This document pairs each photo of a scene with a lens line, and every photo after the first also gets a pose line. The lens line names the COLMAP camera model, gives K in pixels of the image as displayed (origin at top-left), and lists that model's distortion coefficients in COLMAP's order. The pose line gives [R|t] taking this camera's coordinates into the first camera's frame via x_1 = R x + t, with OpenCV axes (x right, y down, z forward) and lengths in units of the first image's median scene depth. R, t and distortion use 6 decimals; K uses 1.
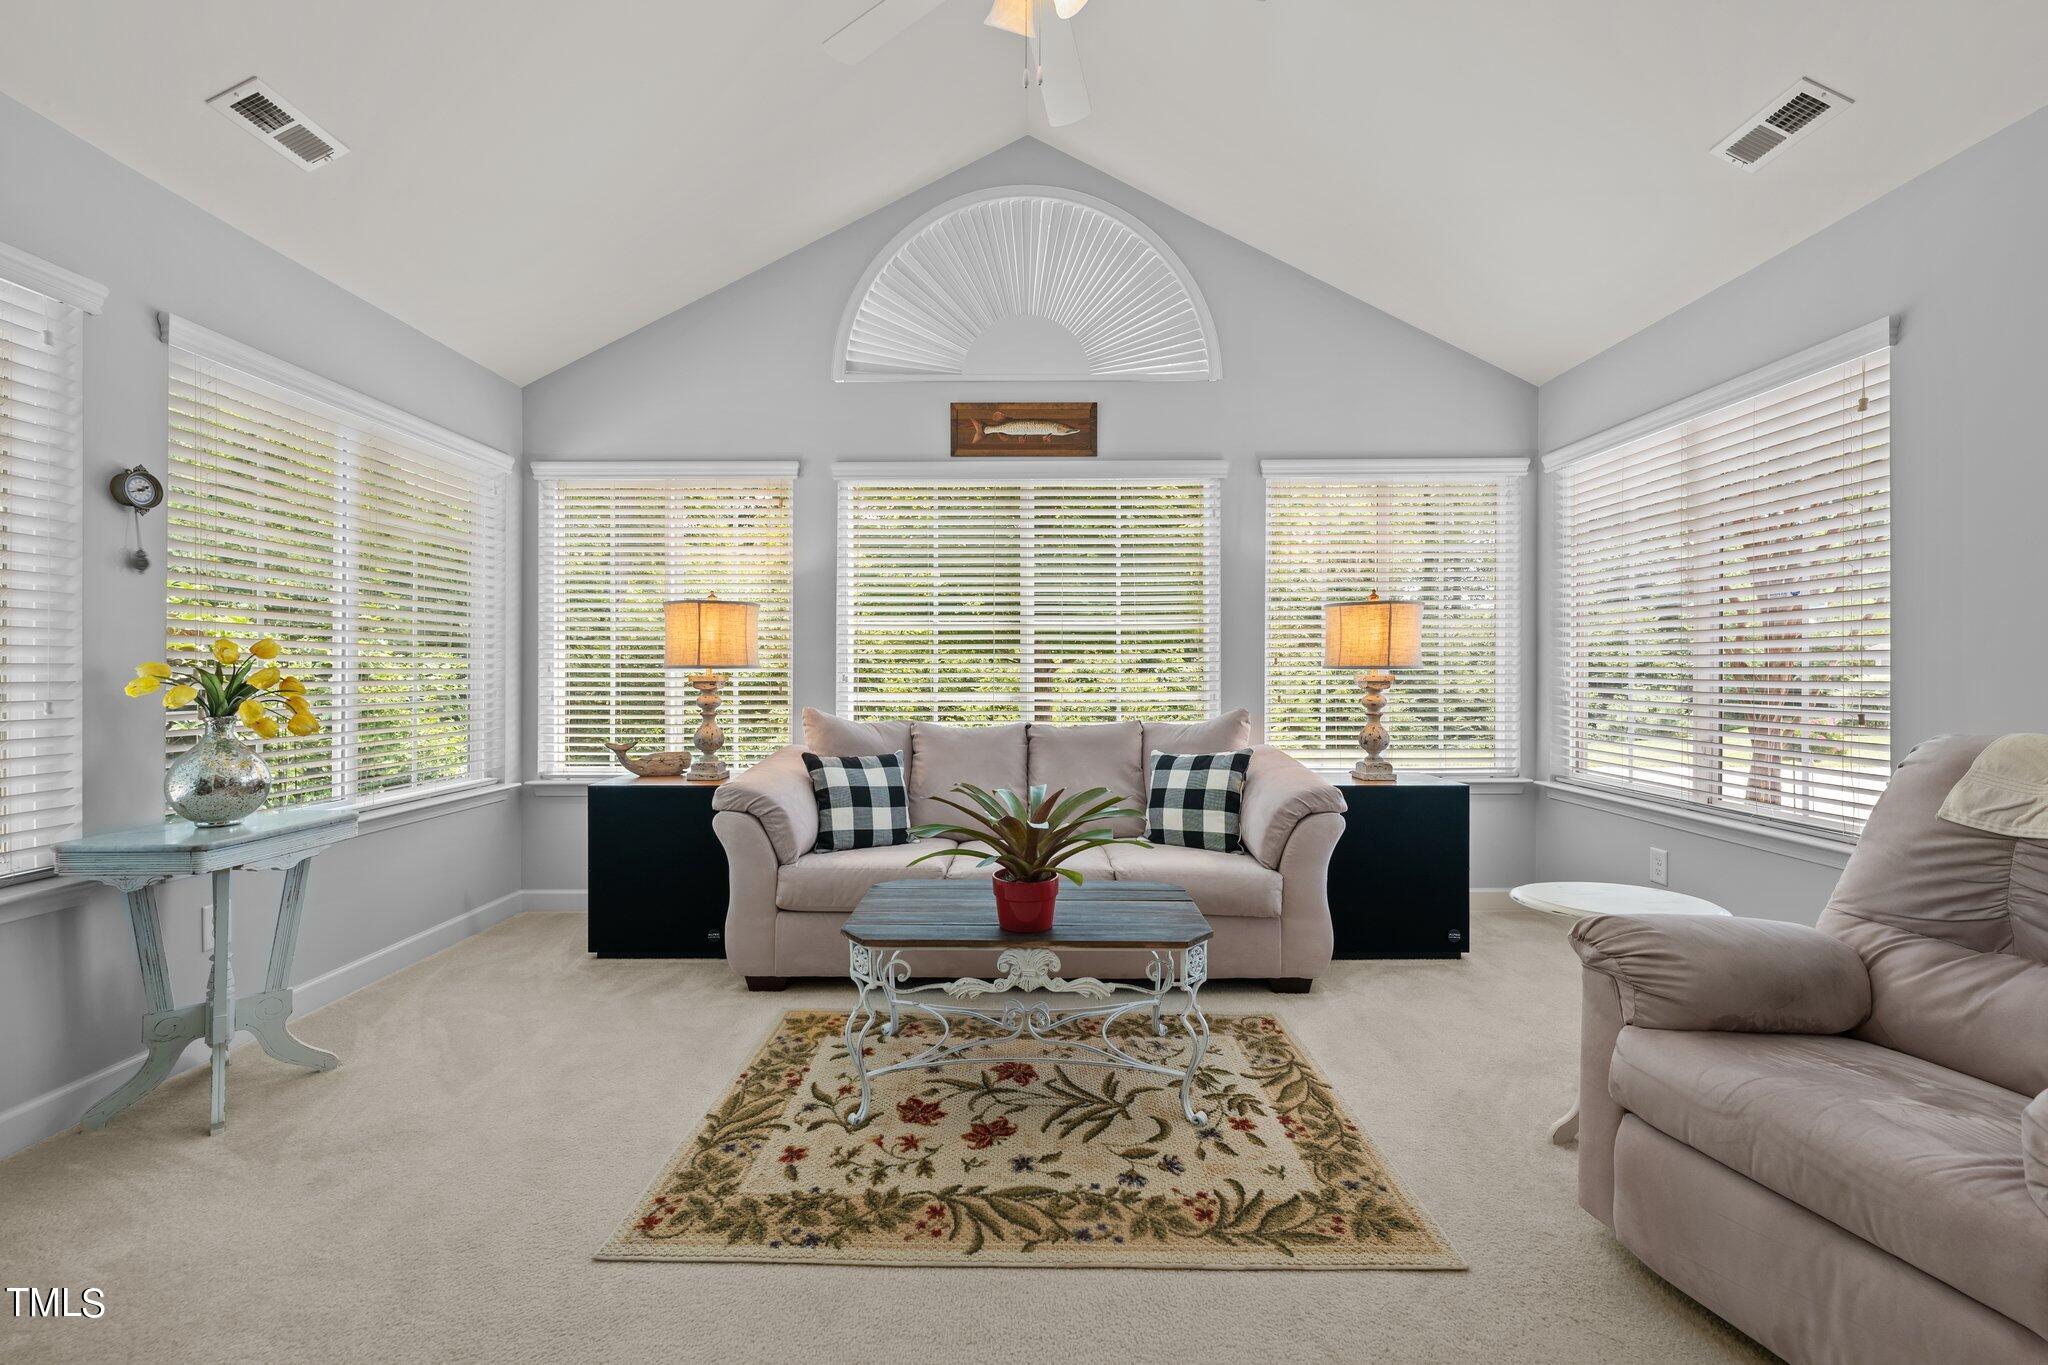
lens RADIAL K [[844.9, 0, 1020.4], [0, 844.9, 673.1], [0, 0, 1]] dist [0.000744, -0.000632]
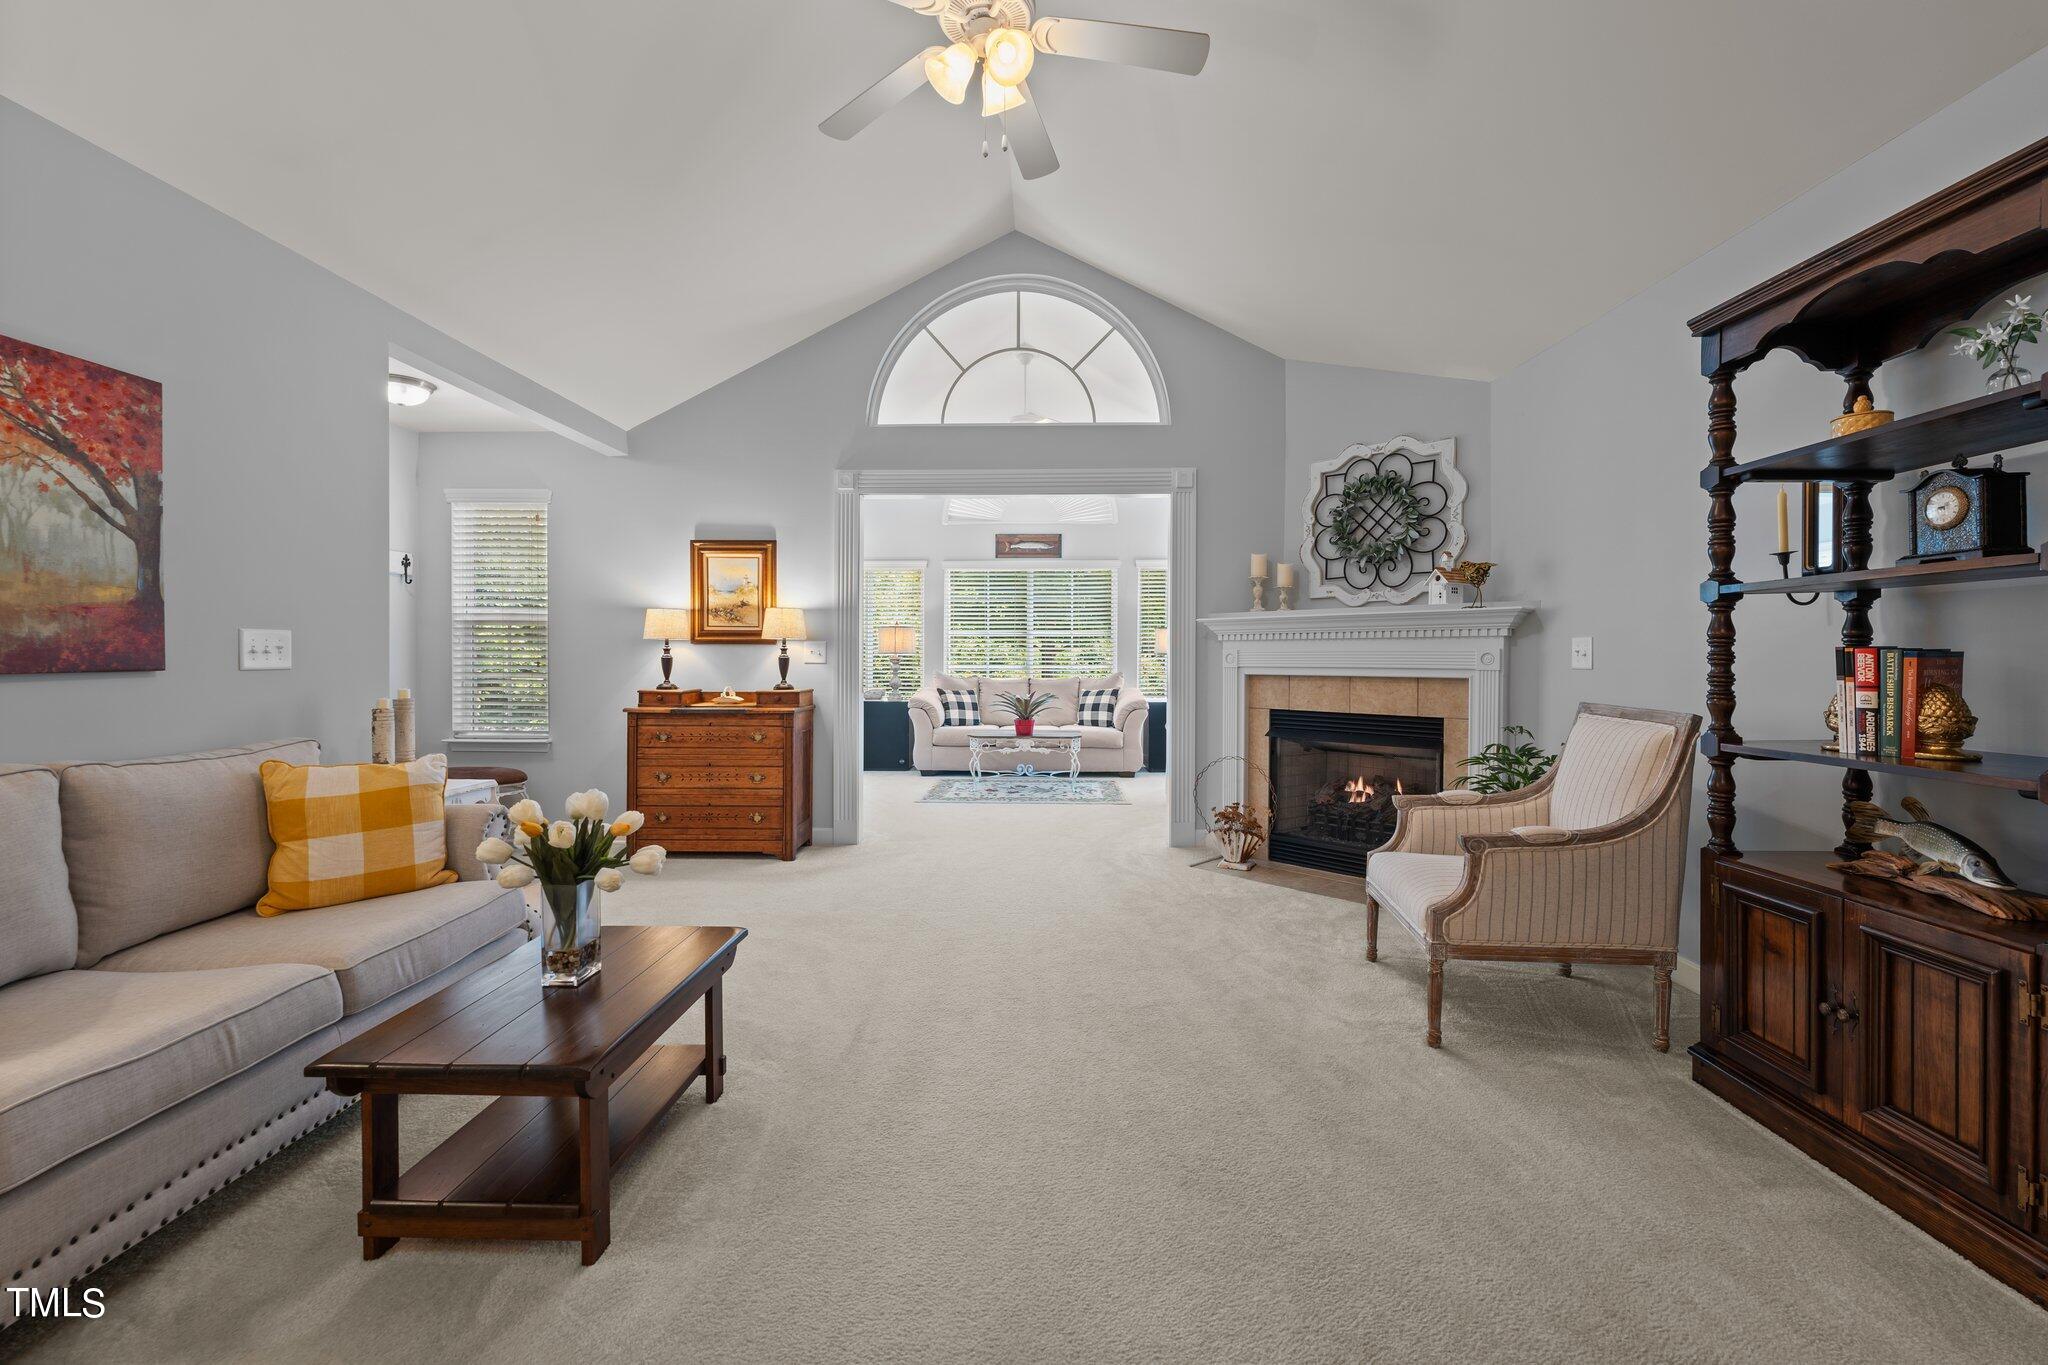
lens RADIAL K [[844.9, 0, 1033.9], [0, 844.9, 664.5], [0, 0, 1]] dist [0.000744, -0.000632]
pose [[0.999962, 0.001914, -0.008450, 0.047081], [-0.001829, 0.999949, 0.009973, 0.000027], [0.008468, -0.009957, 0.999915, -1.500790]]
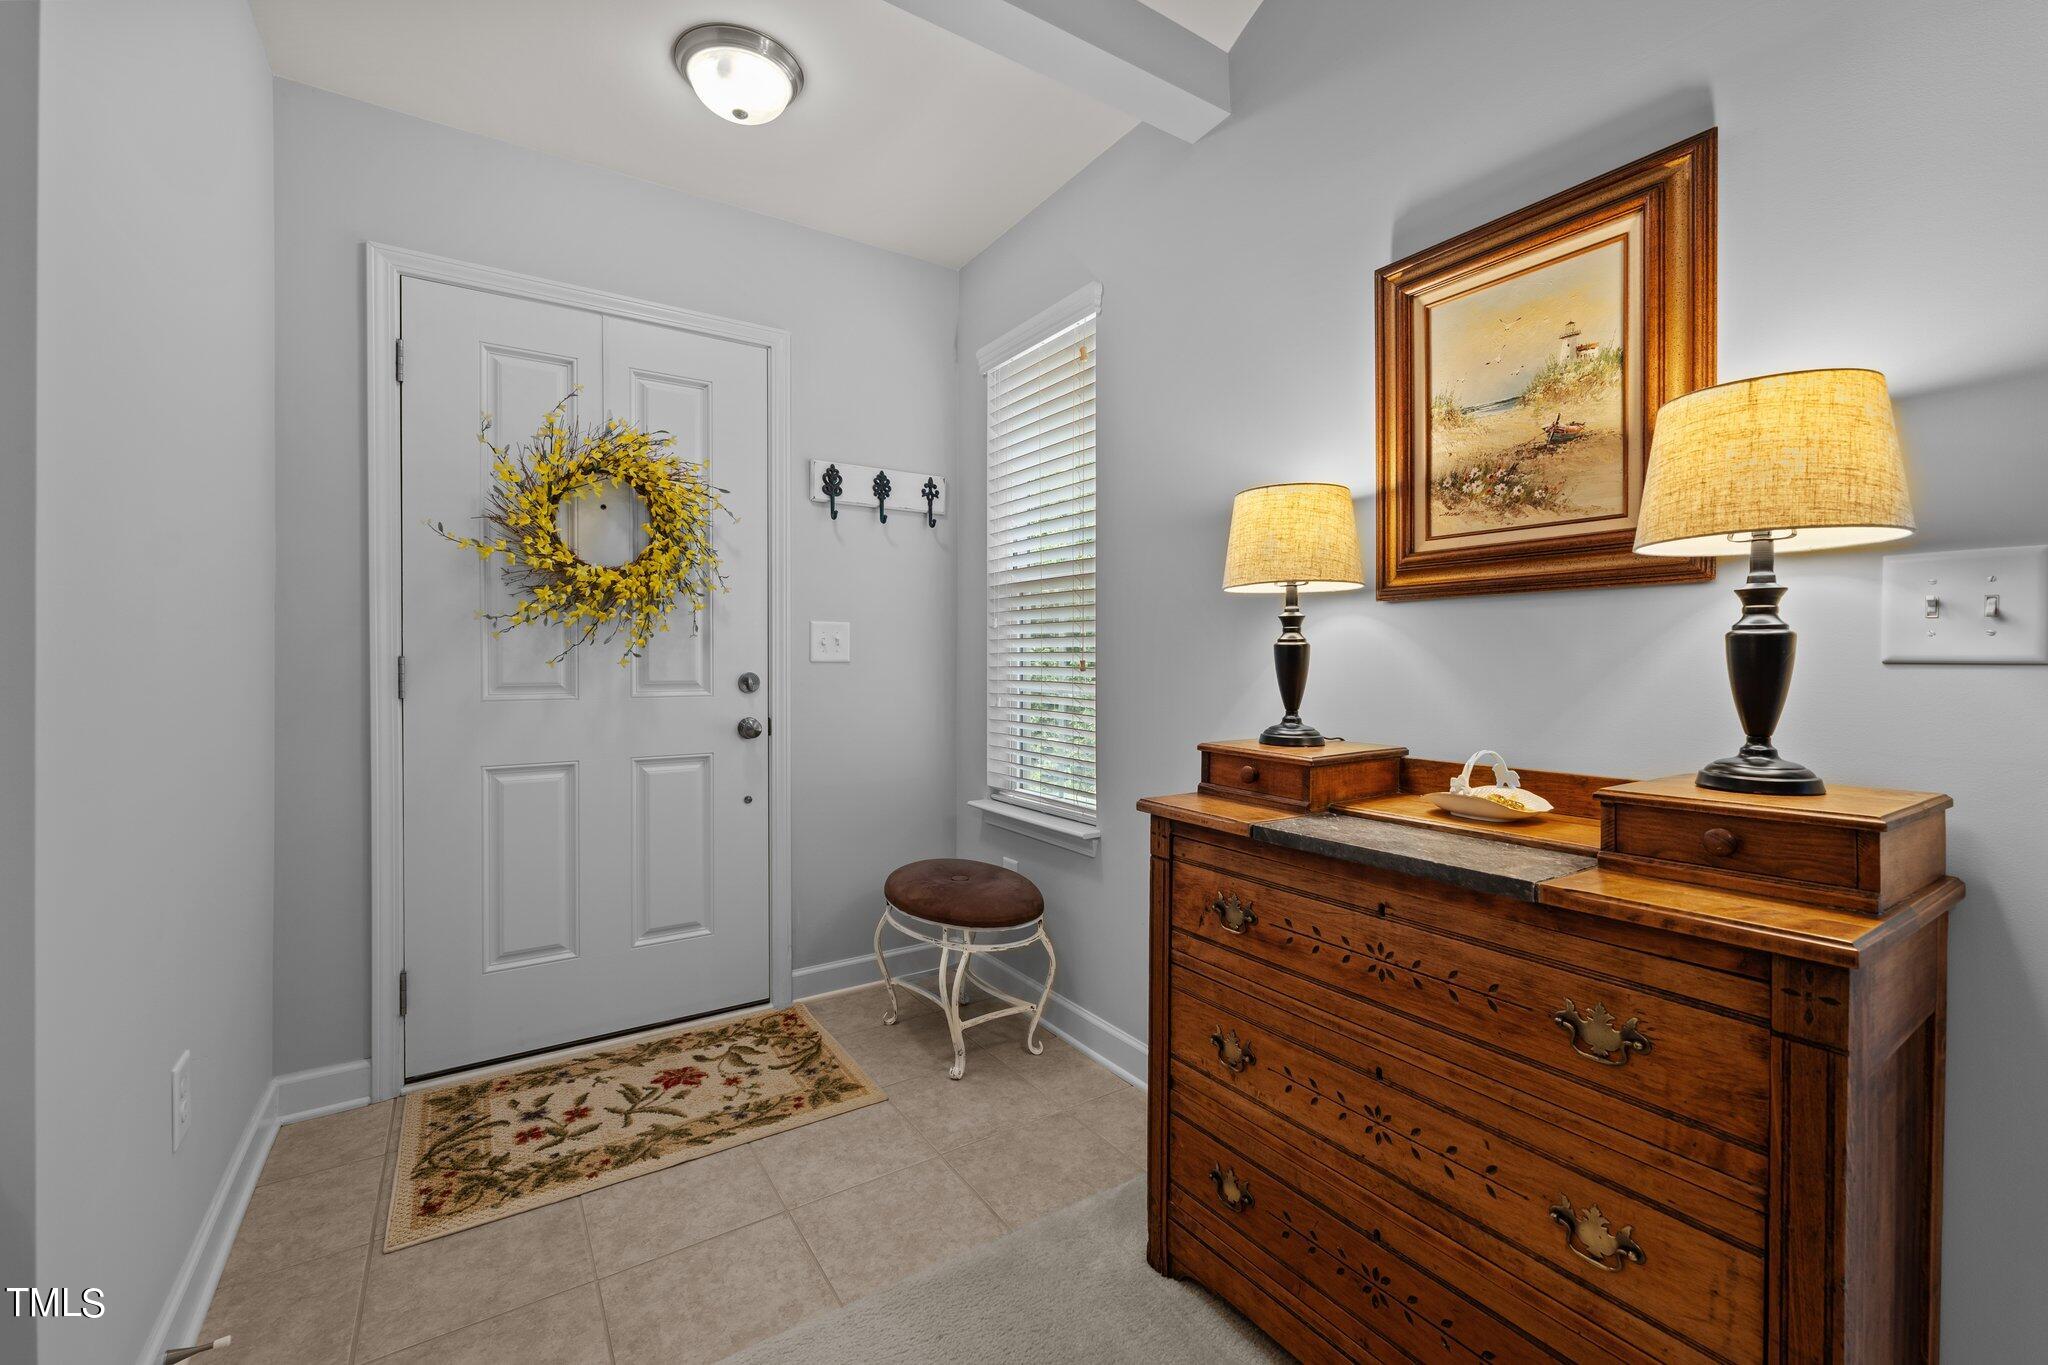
lens RADIAL K [[844.9, 0, 1019.6], [0, 844.9, 667.0], [0, 0, 1]] dist [0.000744, -0.000632]
pose [[0.552726, 0.005368, -0.833345, -0.302242], [0.001384, 0.999972, 0.007360, 0.012457], [0.833362, -0.005222, 0.552703, -0.398333]]
